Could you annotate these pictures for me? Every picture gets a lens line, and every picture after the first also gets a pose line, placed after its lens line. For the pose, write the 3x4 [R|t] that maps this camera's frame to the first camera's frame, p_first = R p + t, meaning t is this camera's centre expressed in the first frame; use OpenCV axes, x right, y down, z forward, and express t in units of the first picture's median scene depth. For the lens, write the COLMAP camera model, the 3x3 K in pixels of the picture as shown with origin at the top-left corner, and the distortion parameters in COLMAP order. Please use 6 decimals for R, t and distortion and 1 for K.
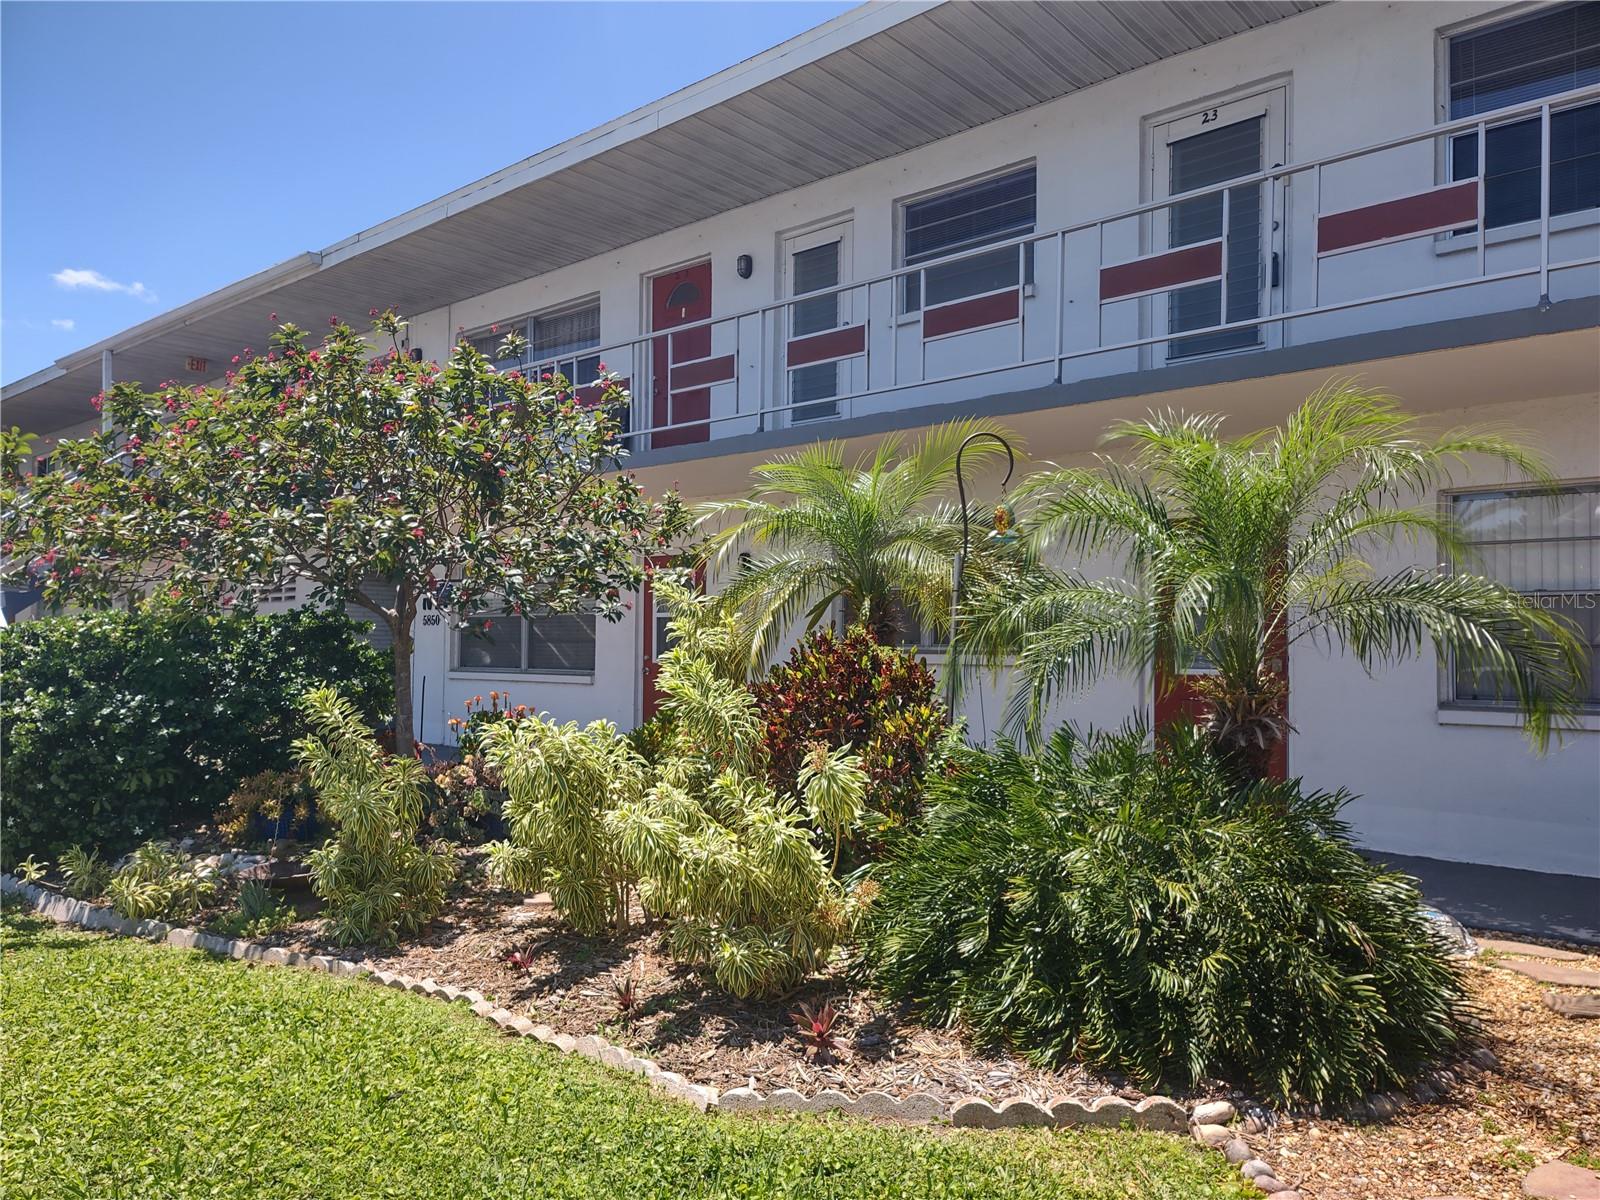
lens RADIAL K [[1192.4, 0, 811.3], [0, 1192.4, 602.6], [0, 0, 1]] dist [0.076749, -0.072520]
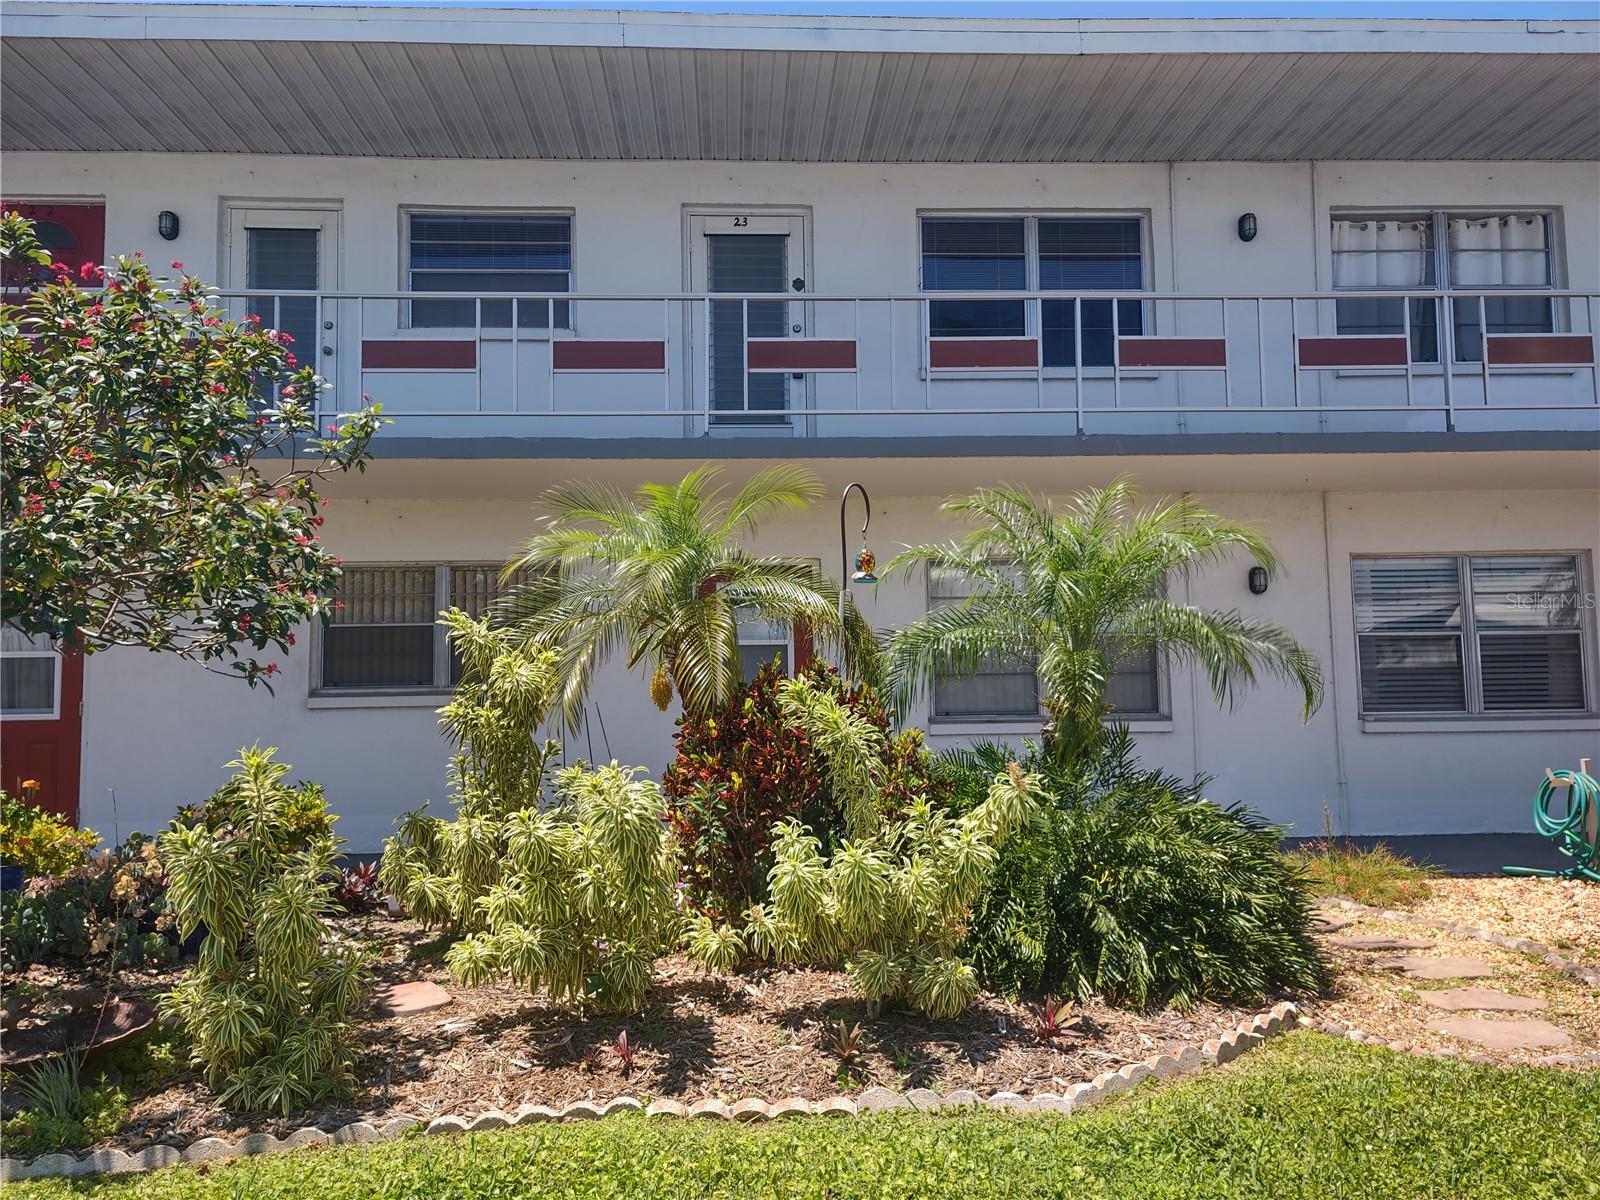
lens RADIAL K [[1192.0, 0, 783.9], [0, 1192.0, 613.3], [0, 0, 1]] dist [0.070567, -0.057435]
pose [[0.686771, 0.051777, 0.725027, -0.424930], [0.010864, 0.996617, -0.081463, 0.050573], [-0.726792, 0.063823, 0.683886, 0.229204]]
